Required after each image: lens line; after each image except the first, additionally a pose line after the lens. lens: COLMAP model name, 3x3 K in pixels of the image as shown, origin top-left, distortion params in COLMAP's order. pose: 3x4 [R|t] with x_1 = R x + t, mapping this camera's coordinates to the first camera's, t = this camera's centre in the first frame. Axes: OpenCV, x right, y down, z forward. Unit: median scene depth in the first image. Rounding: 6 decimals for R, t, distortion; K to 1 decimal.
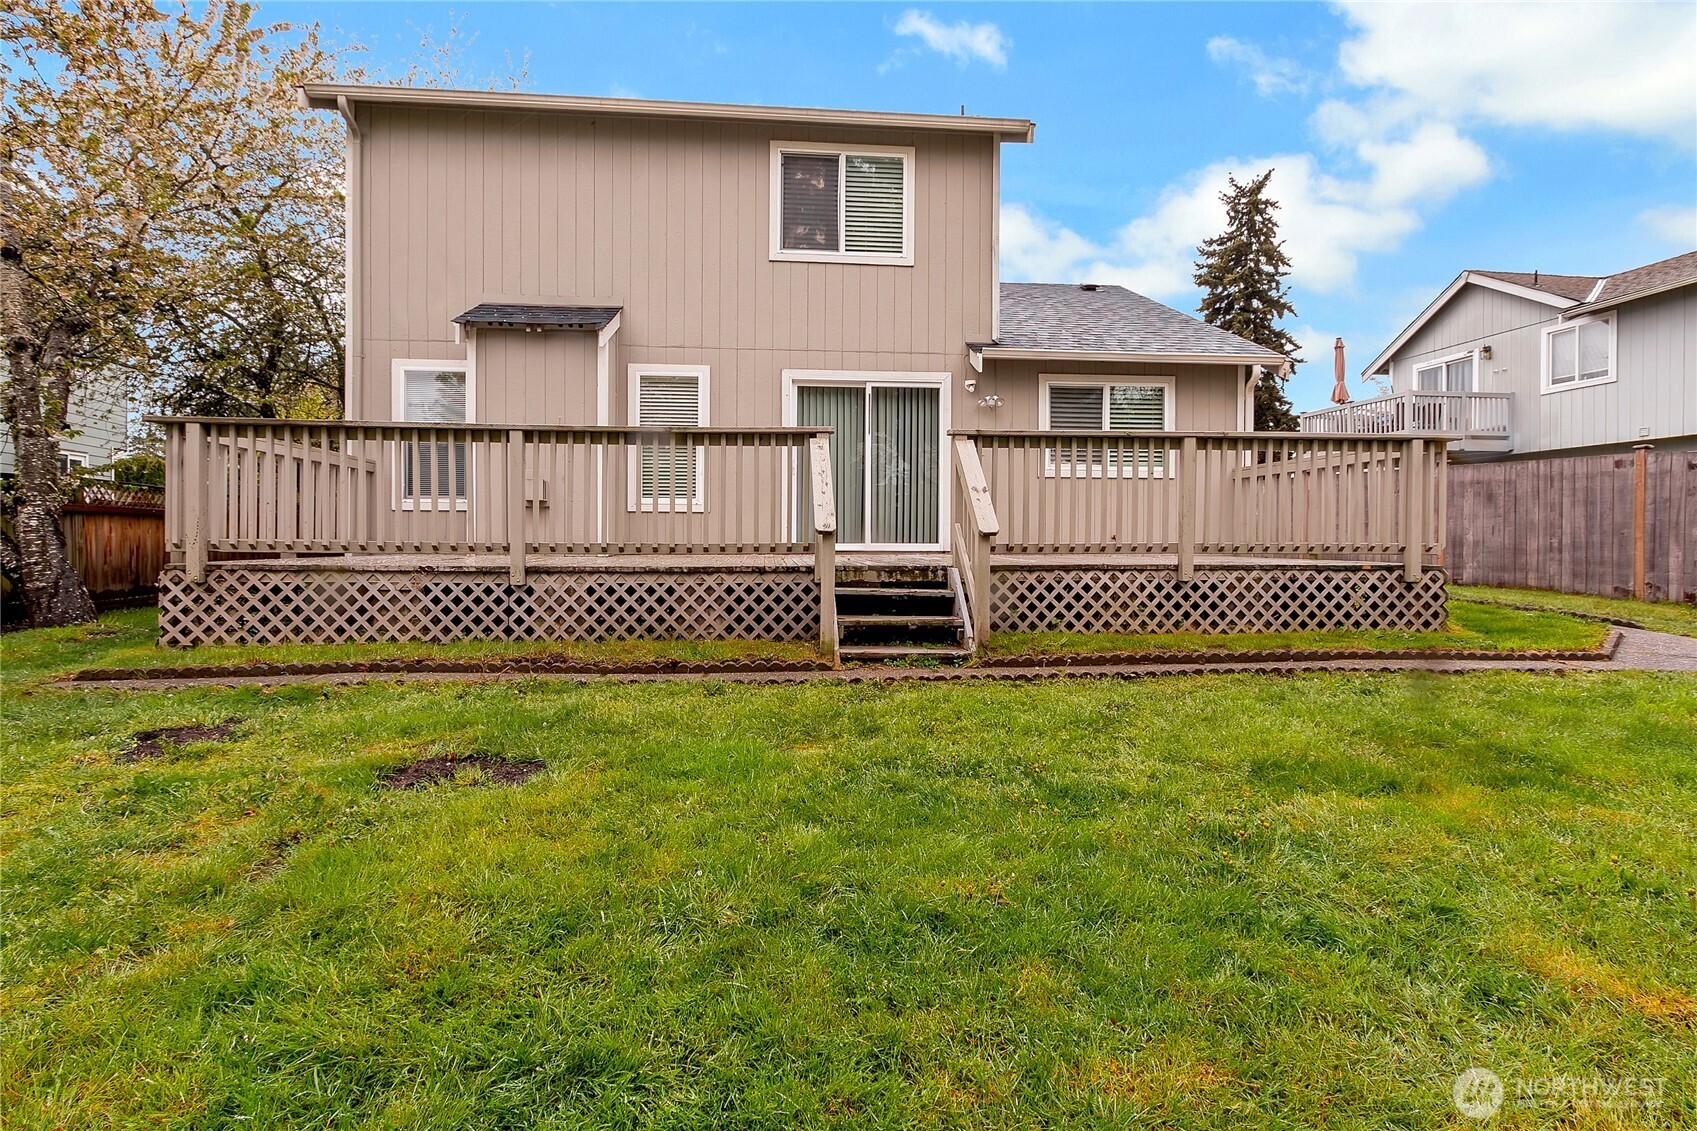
lens RADIAL K [[795.0, 0, 846.4], [0, 795.0, 539.7], [0, 0, 1]] dist [0.000836, -0.000059]
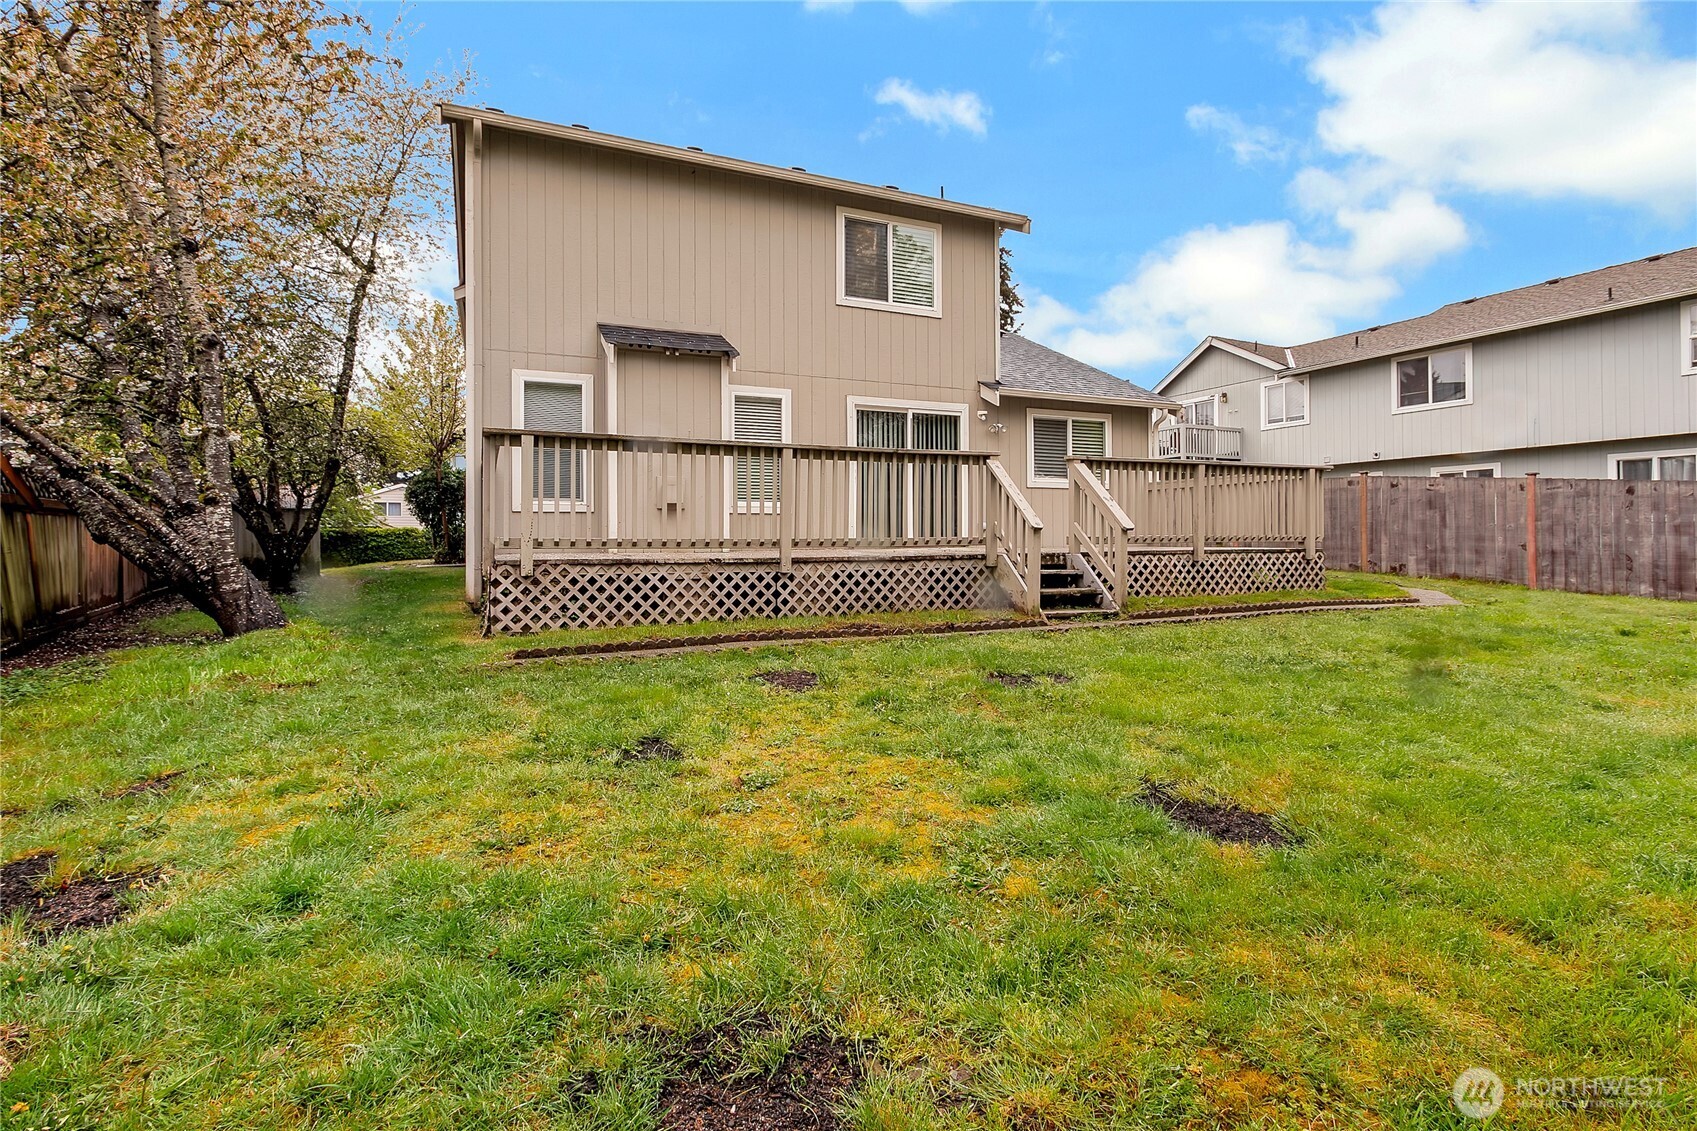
lens RADIAL K [[789.2, 0, 838.6], [0, 789.2, 532.2], [0, 0, 1]] dist [-0.002685, -0.000016]
pose [[0.948051, -0.005900, 0.318065, -0.675000], [0.009525, 0.999906, -0.009843, 0.006288], [-0.317977, 0.012361, 0.948018, -0.180822]]
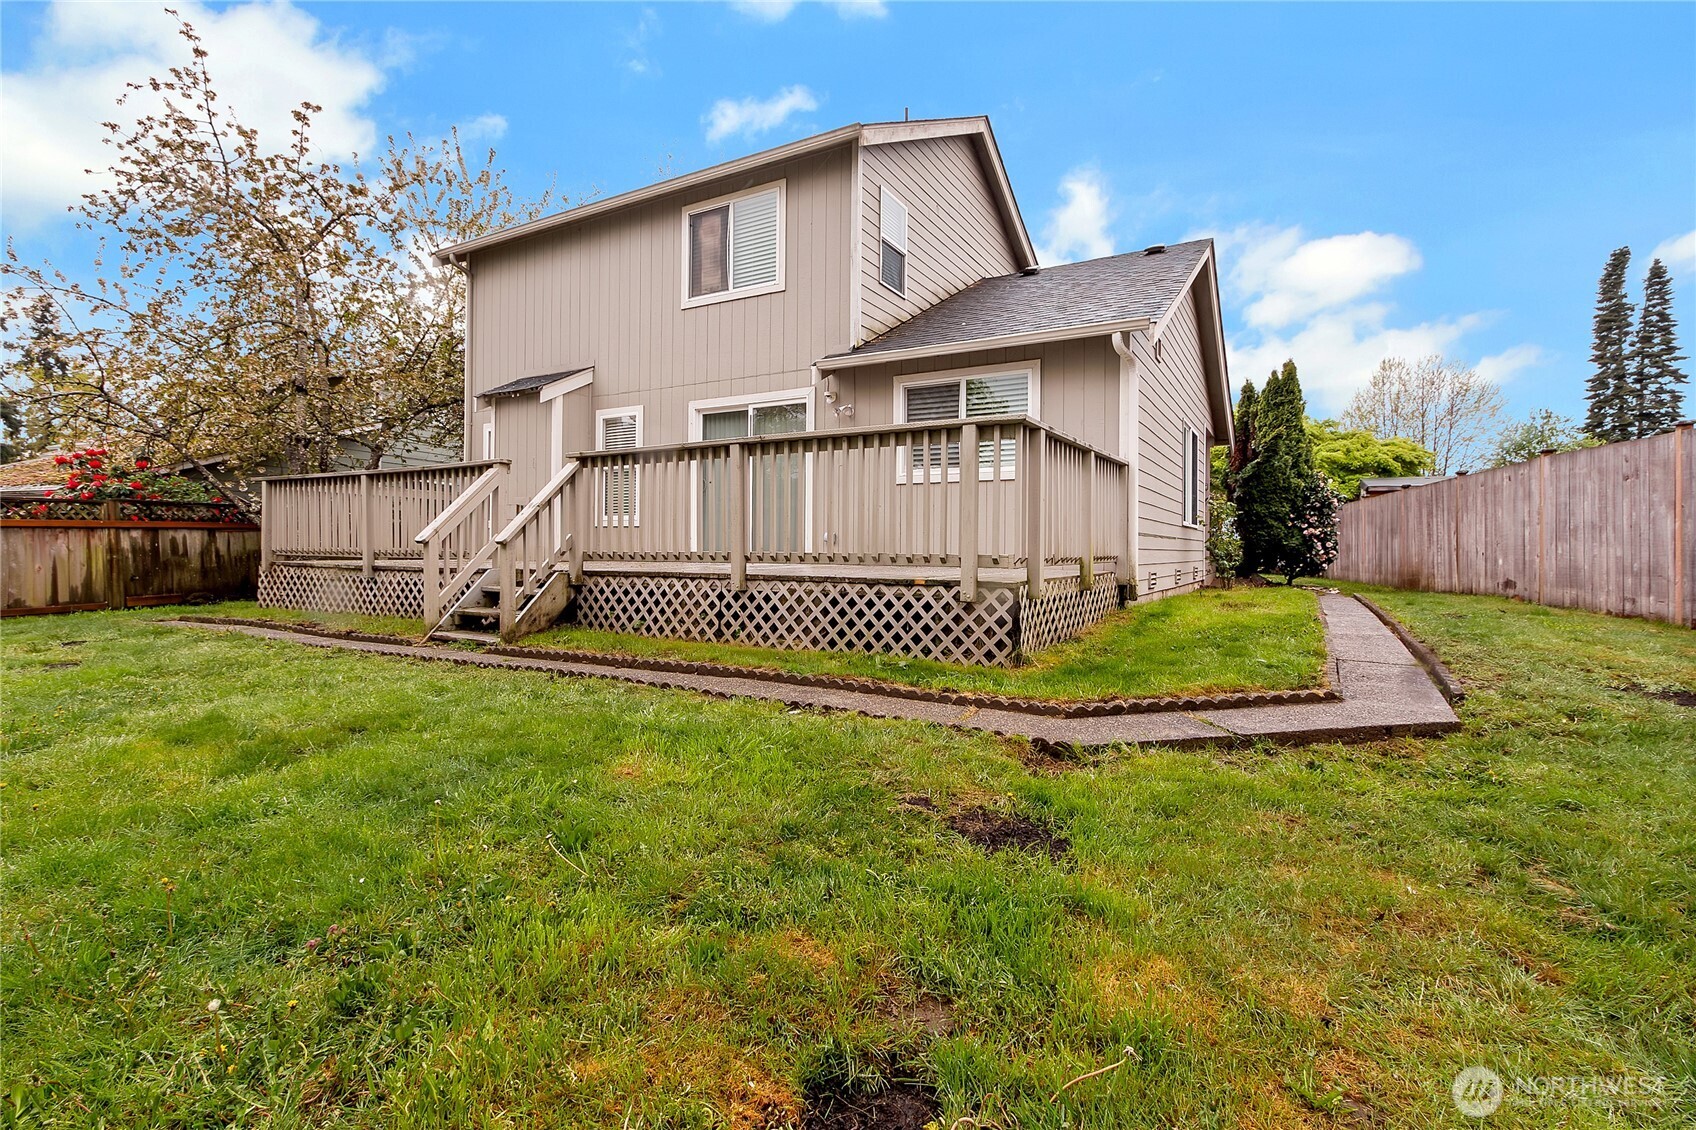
lens RADIAL K [[794.5, 0, 845.9], [0, 794.5, 539.3], [0, 0, 1]] dist [0.000836, -0.000059]
pose [[0.815895, -0.005672, -0.578172, 1.094781], [-0.003939, 0.999874, -0.015369, 0.003070], [0.578187, 0.014817, 0.815770, 0.278002]]
